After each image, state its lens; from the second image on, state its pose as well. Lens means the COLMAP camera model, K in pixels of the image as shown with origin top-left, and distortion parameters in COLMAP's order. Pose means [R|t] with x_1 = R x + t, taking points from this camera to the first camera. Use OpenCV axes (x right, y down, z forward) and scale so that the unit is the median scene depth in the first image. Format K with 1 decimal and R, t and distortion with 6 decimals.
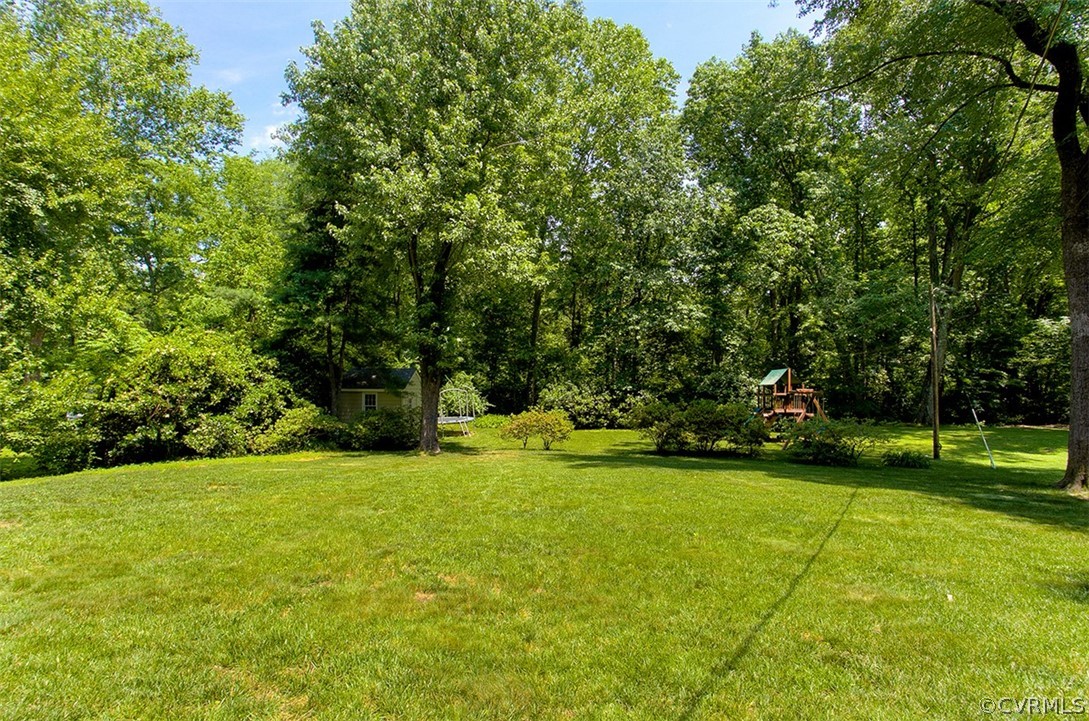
lens RADIAL K [[554.7, 0, 541.4], [0, 554.7, 371.9], [0, 0, 1]] dist [-0.060914, 0.039927]
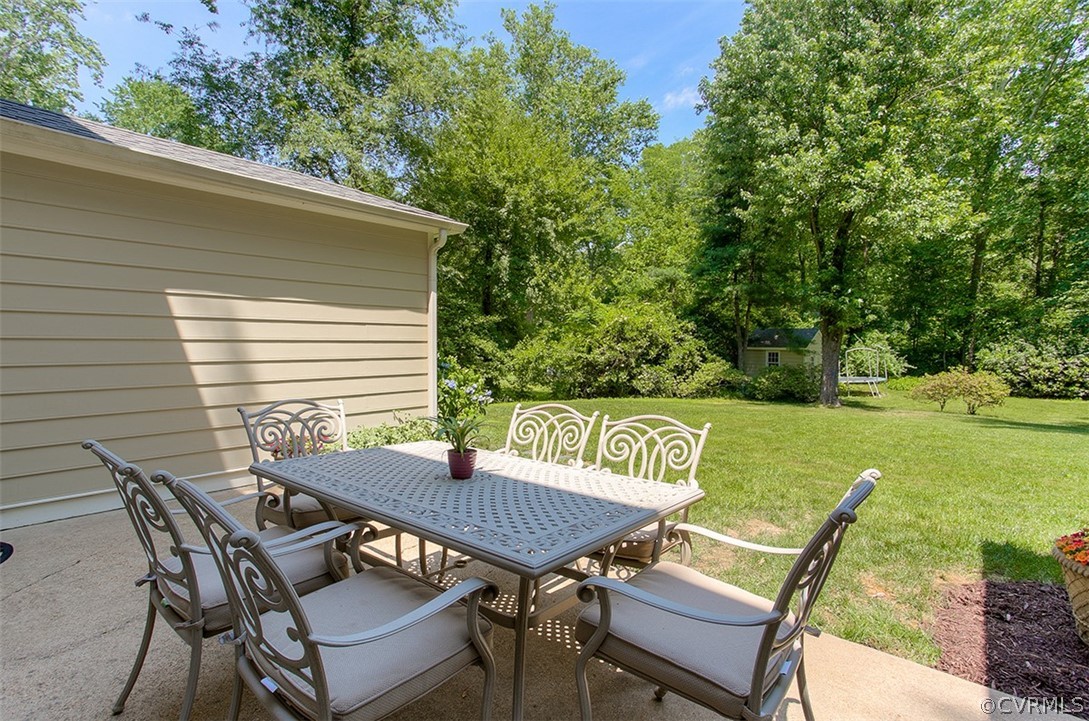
lens RADIAL K [[545.5, 0, 524.1], [0, 545.5, 361.4], [0, 0, 1]] dist [-0.068114, 0.039009]
pose [[0.740605, 0.022314, -0.671570, 0.055414], [0.014891, 0.998658, 0.049604, -0.002740], [0.671776, -0.046737, 0.739279, -0.165372]]
